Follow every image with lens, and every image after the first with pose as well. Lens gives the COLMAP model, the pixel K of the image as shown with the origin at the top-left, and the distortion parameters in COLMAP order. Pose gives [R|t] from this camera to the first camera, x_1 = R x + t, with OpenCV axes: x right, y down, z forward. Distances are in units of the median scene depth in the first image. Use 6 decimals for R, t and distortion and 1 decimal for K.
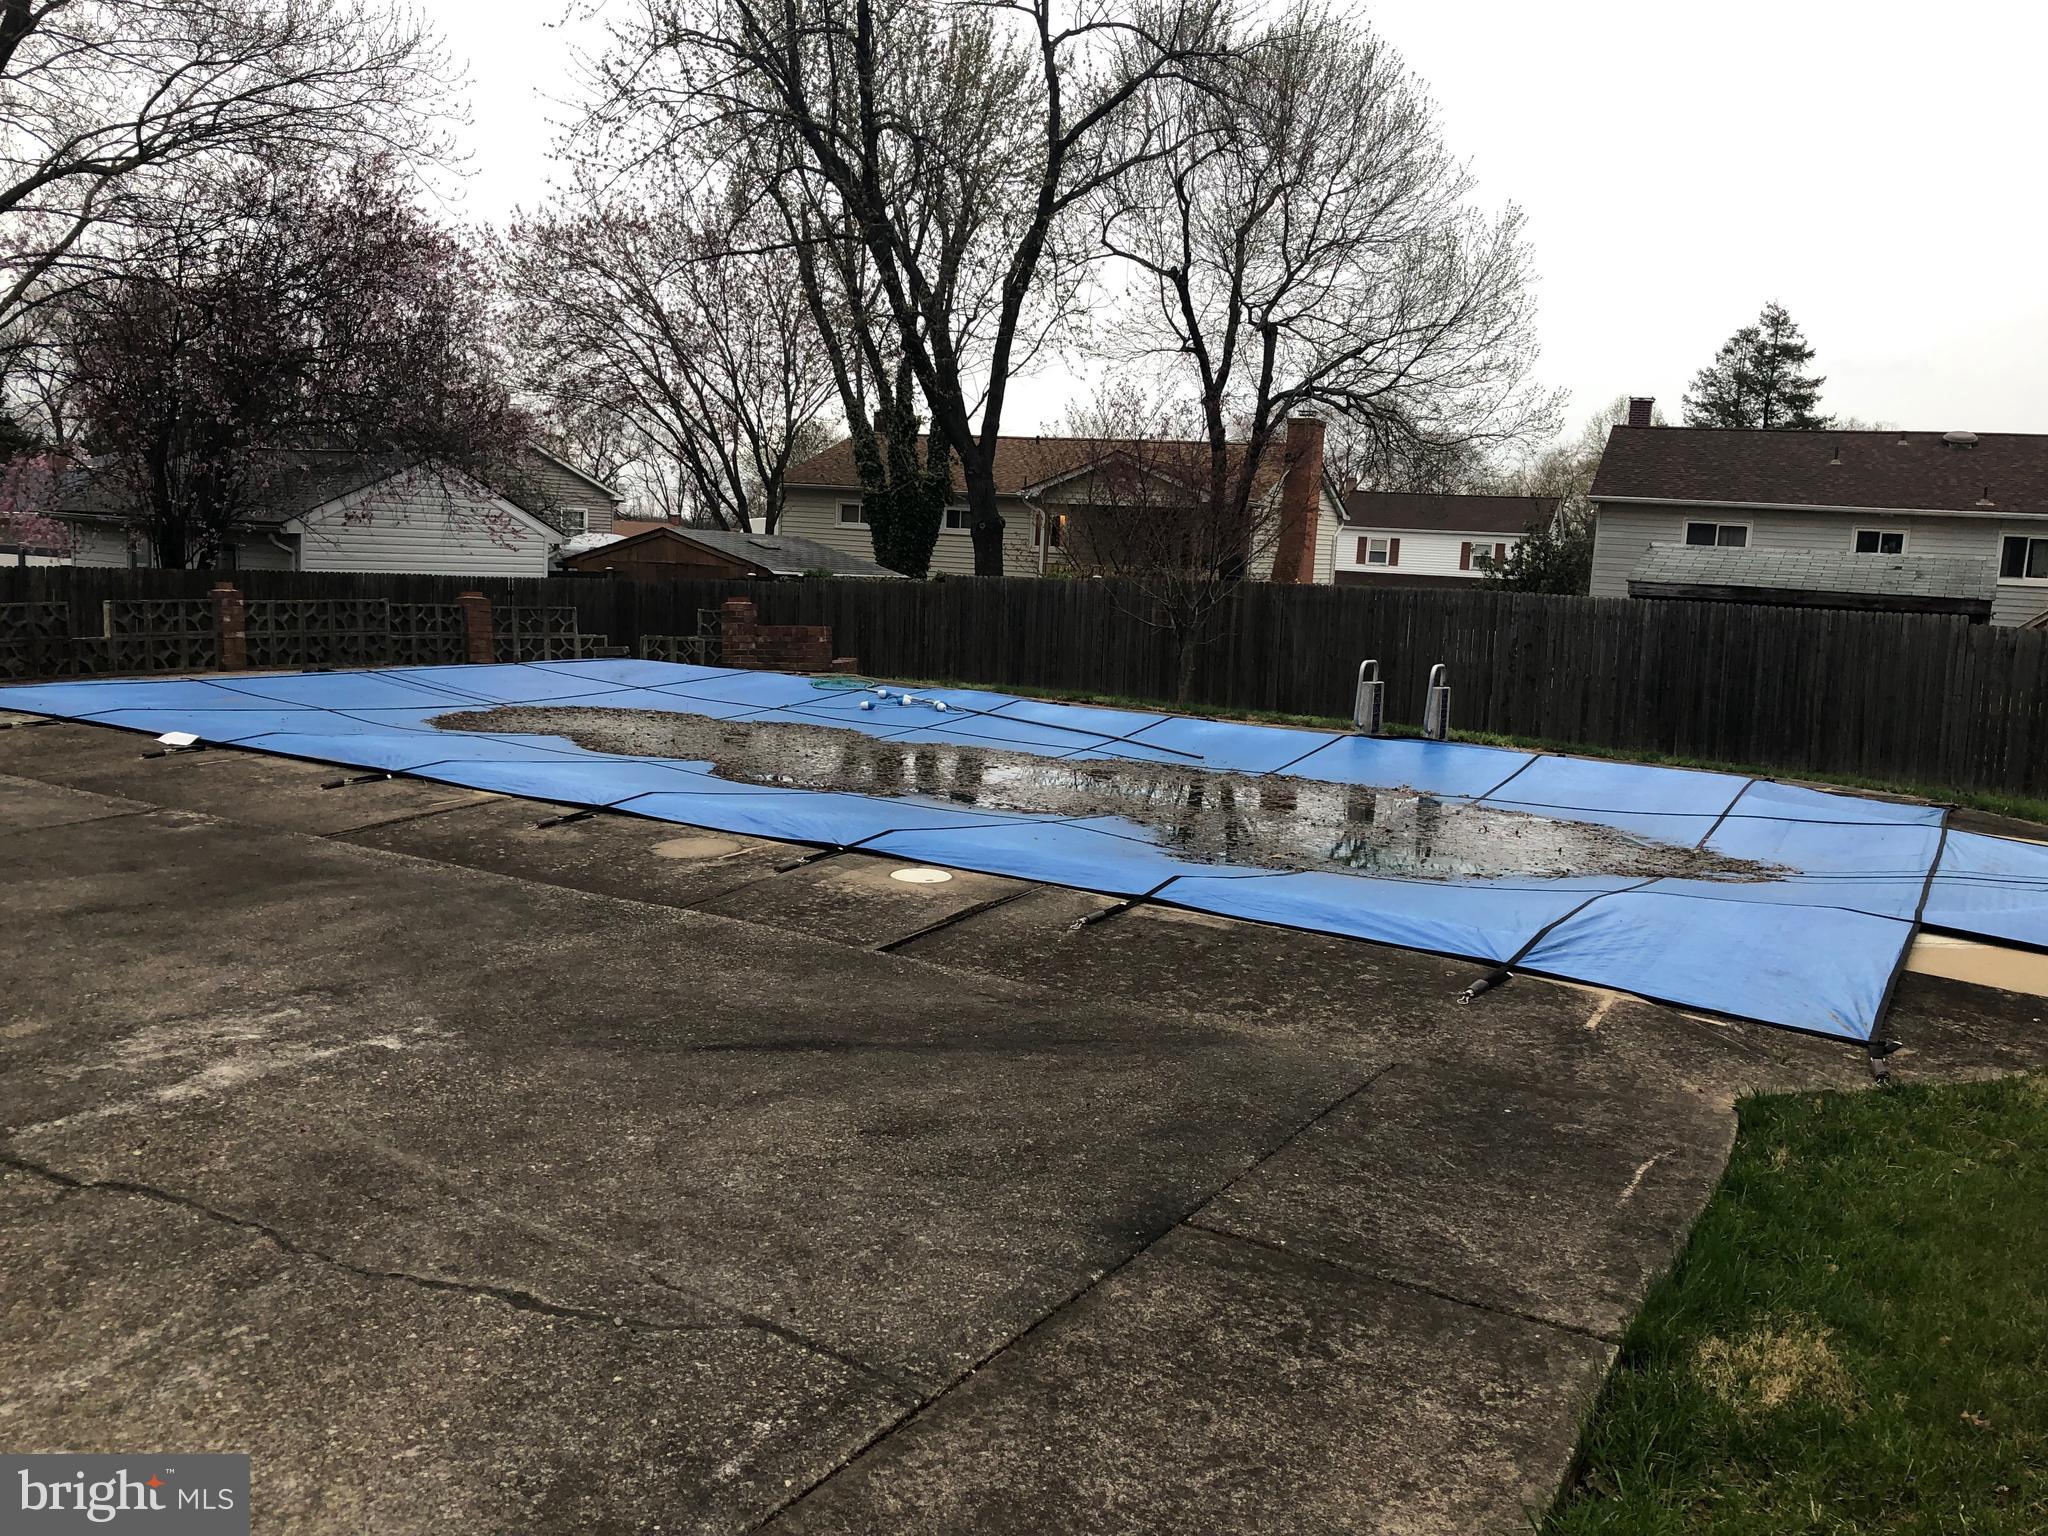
lens RADIAL K [[1670.4, 0, 1030.3], [0, 1670.4, 732.3], [0, 0, 1]] dist [0.070958, -0.090463]
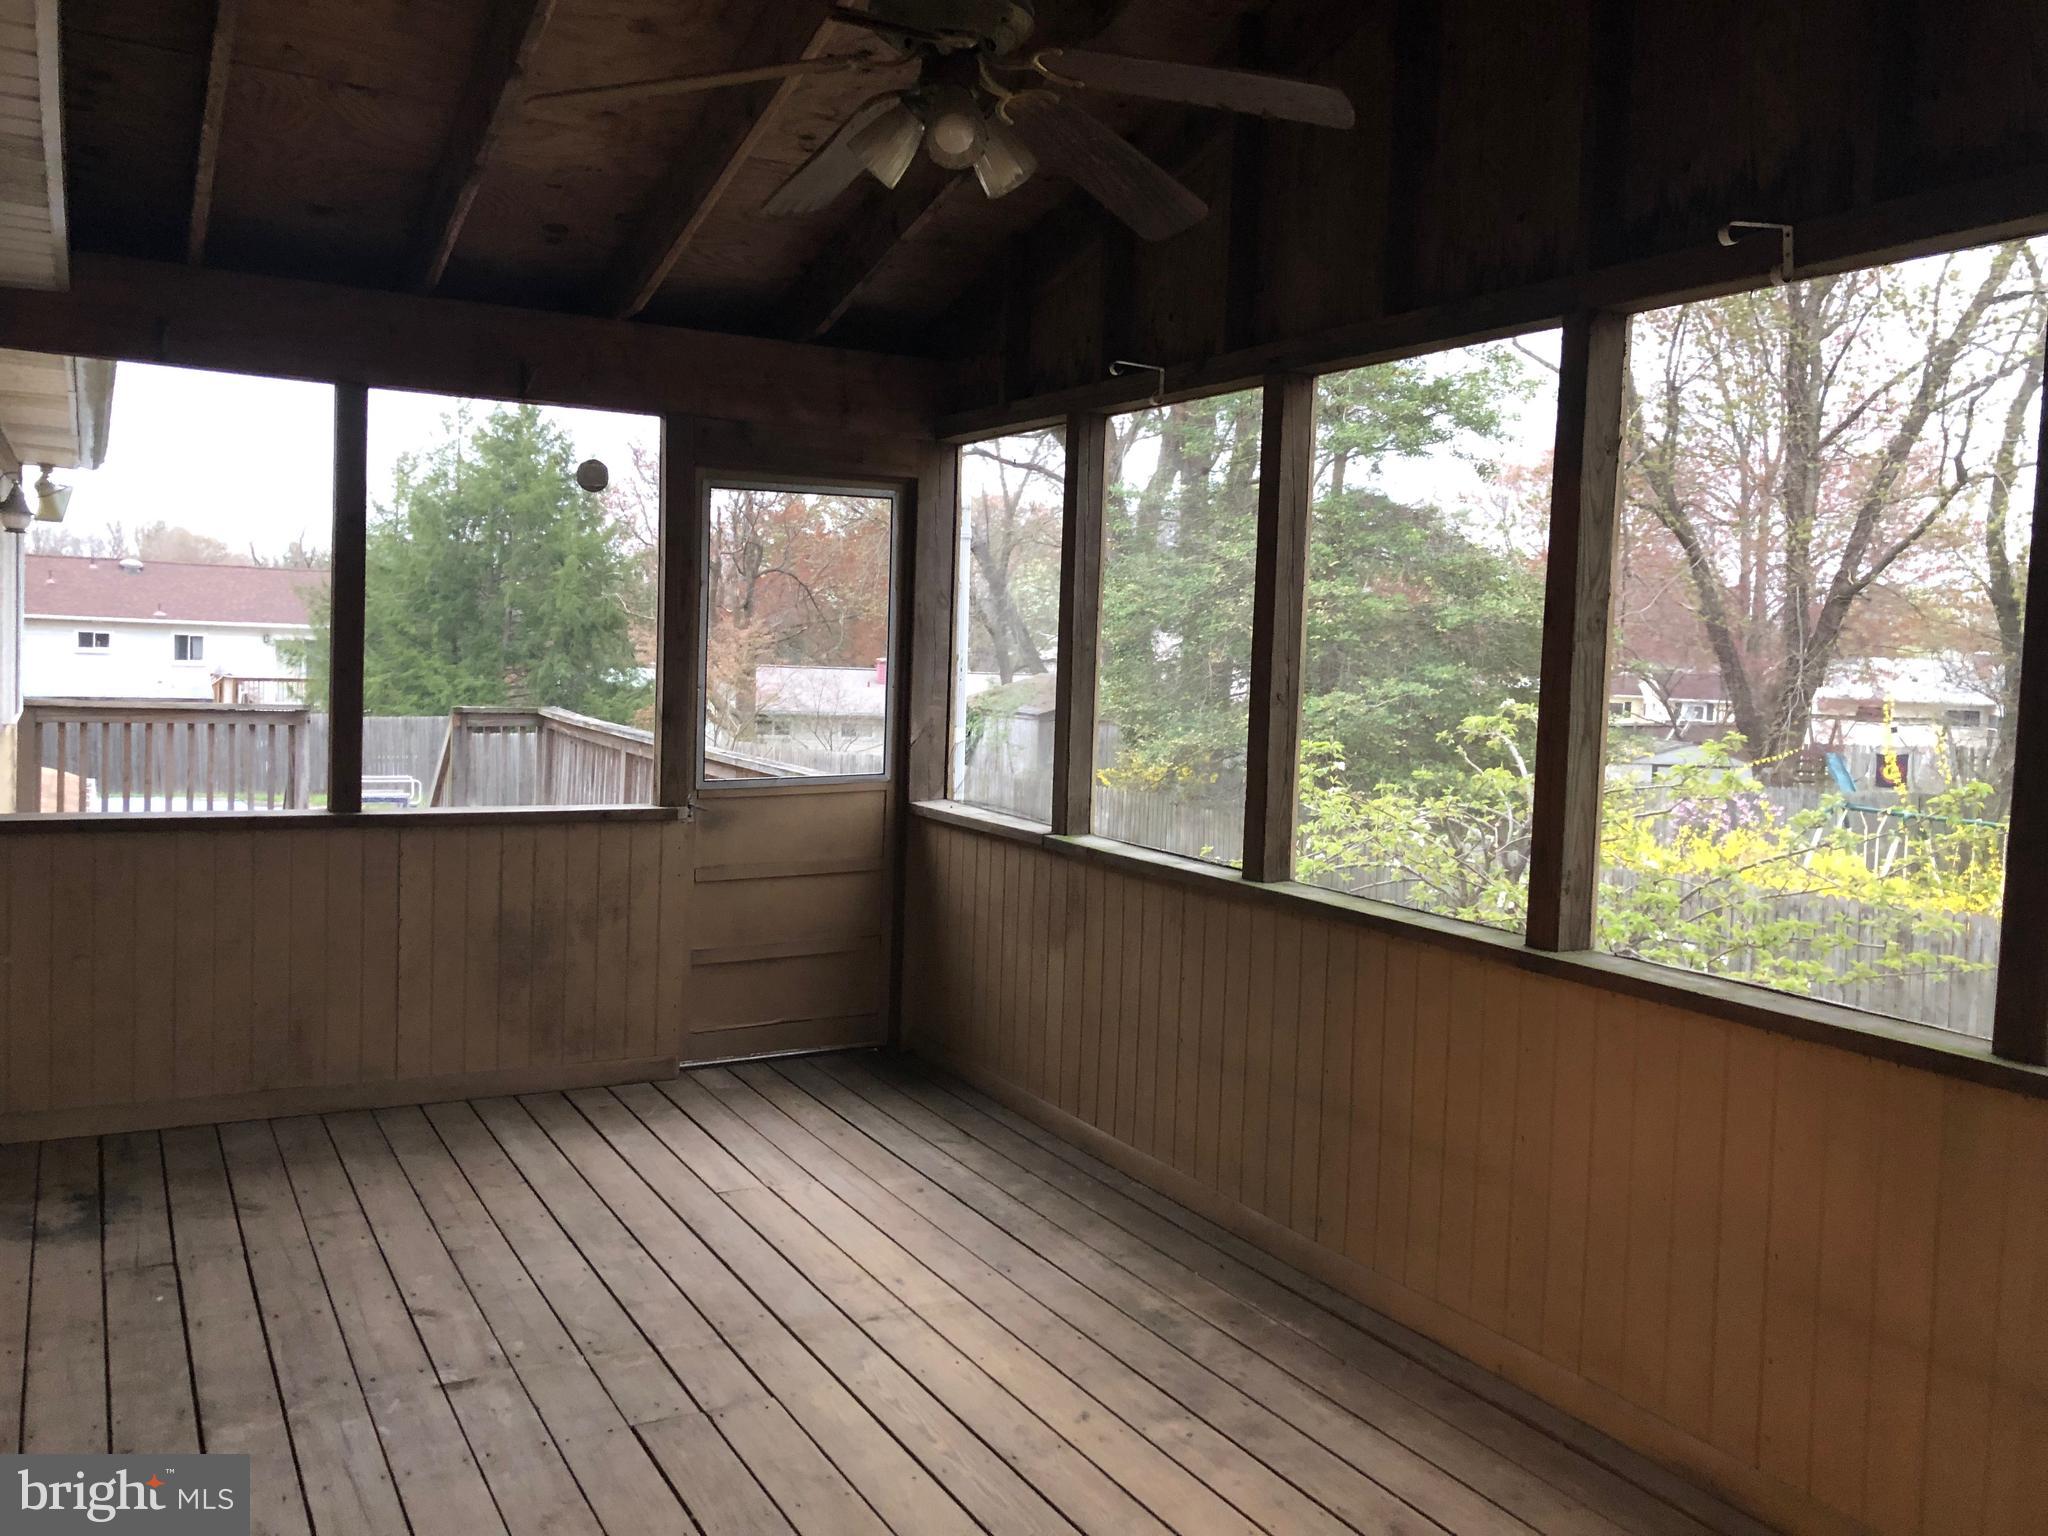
lens RADIAL K [[1670.4, 0, 1032.2], [0, 1670.4, 758.4], [0, 0, 1]] dist [0.070958, -0.090463]
pose [[0.511941, -0.096385, 0.853596, -0.357287], [0.091087, 0.994174, 0.057630, -0.019149], [-0.854178, 0.048248, 0.517738, -0.472180]]
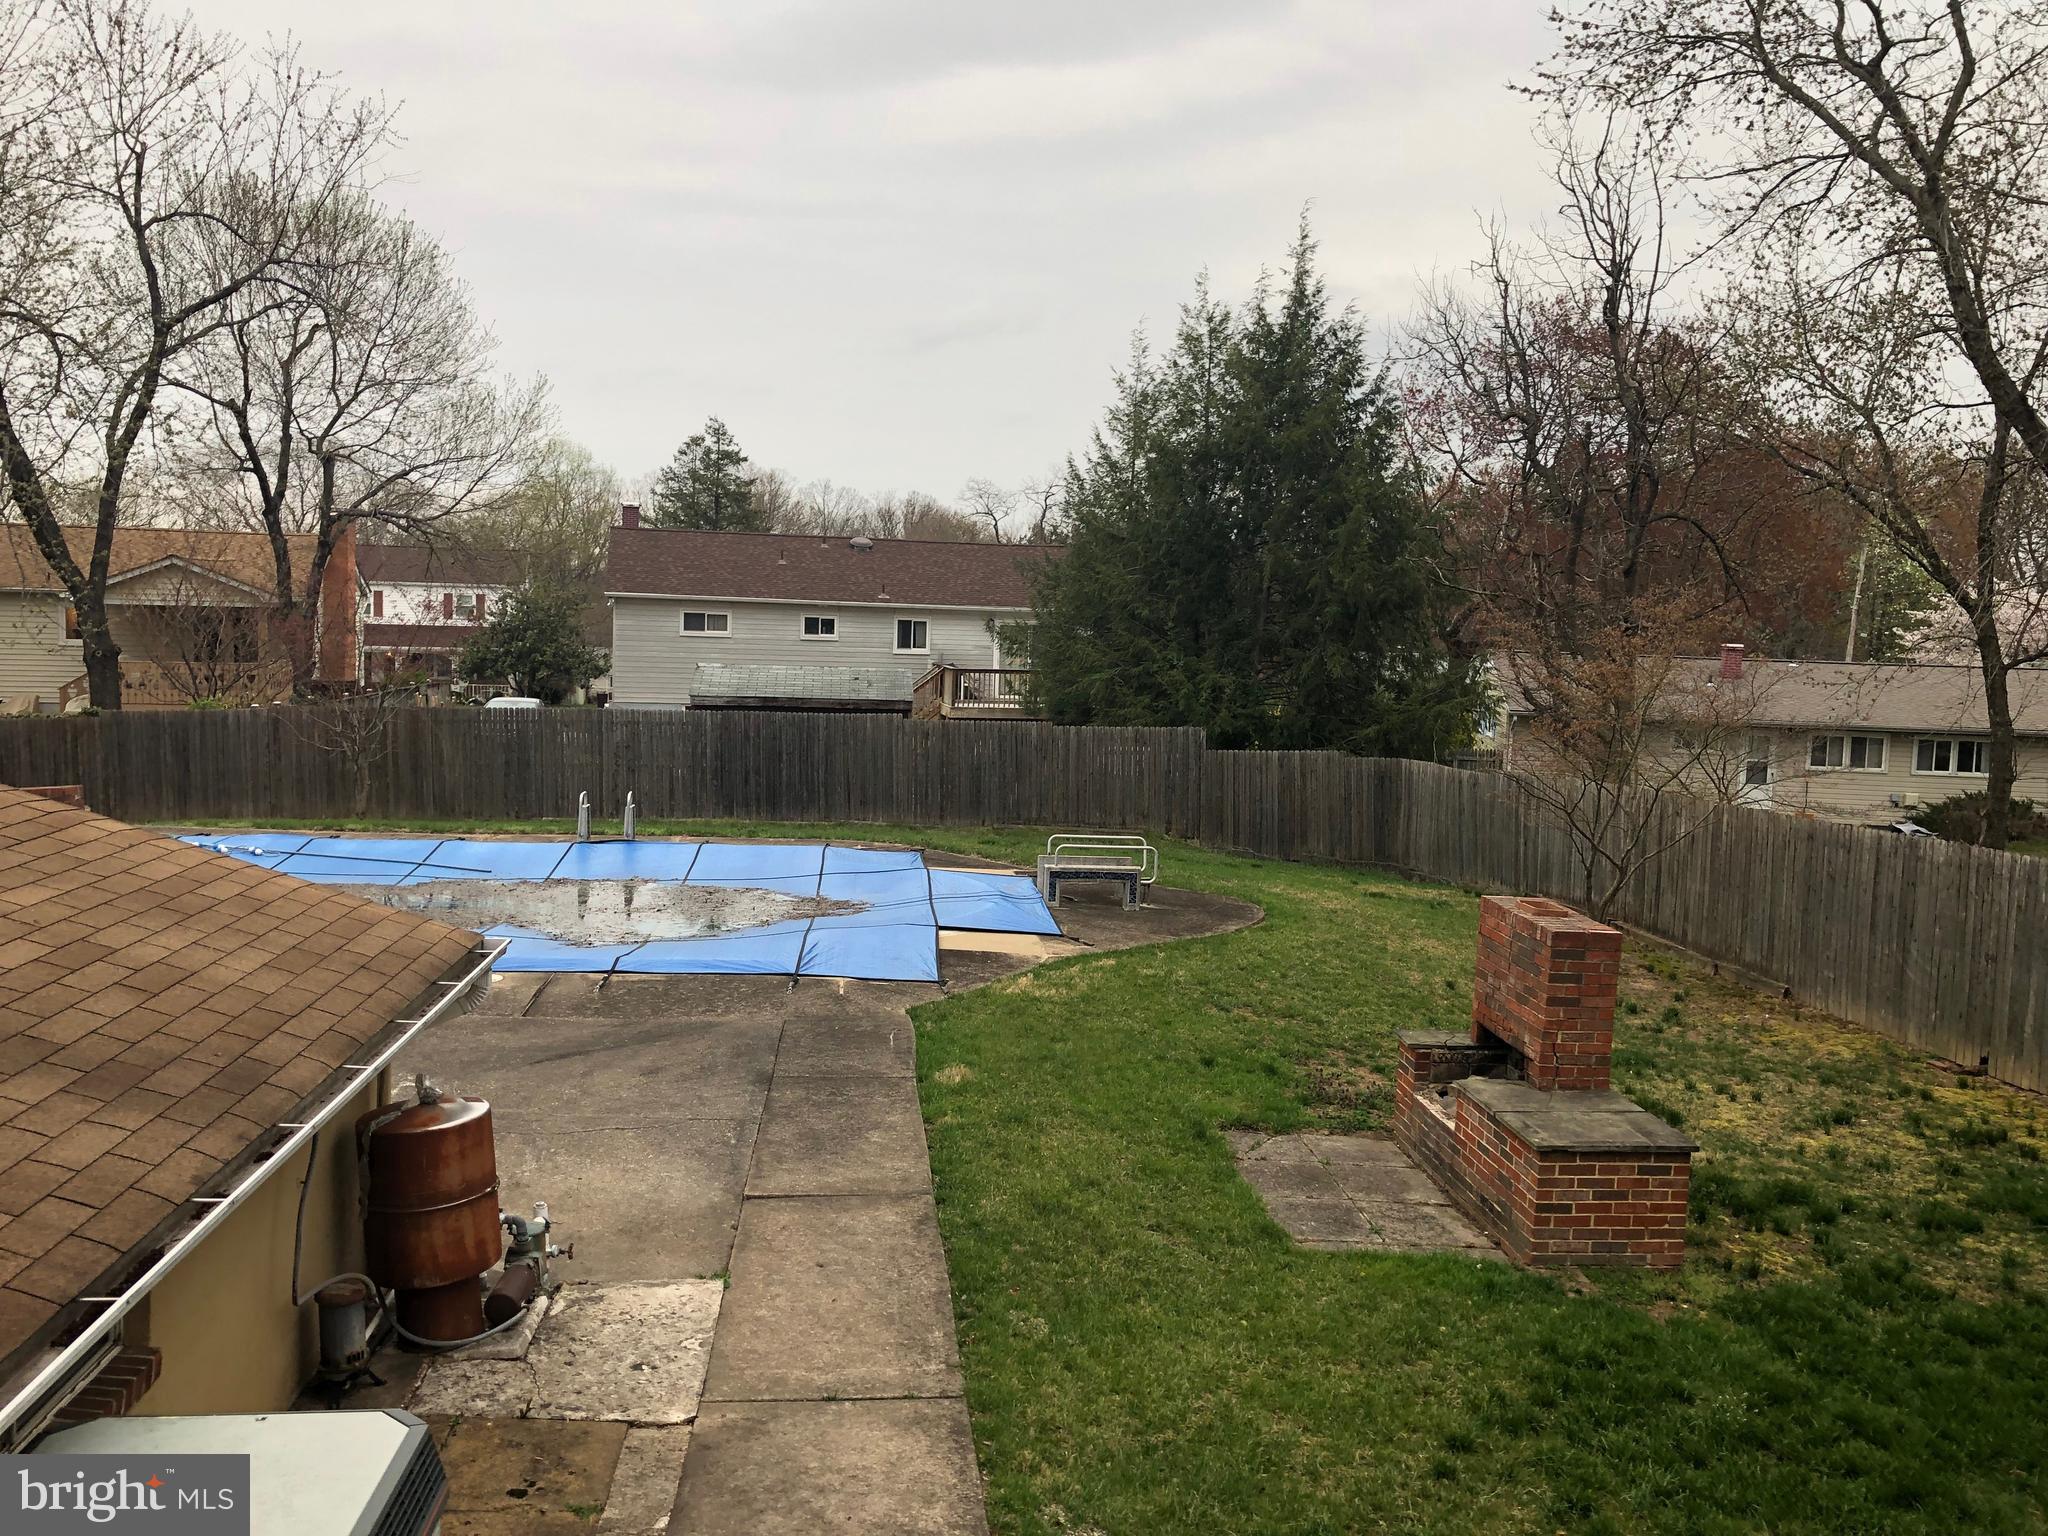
lens RADIAL K [[1670.4, 0, 1017.4], [0, 1670.4, 759.8], [0, 0, 1]] dist [0.070958, -0.090463]
pose [[0.820226, -0.086082, 0.565526, -0.136061], [0.080944, 0.996131, 0.034226, -0.038053], [-0.566284, 0.017703, 0.824020, -0.194248]]
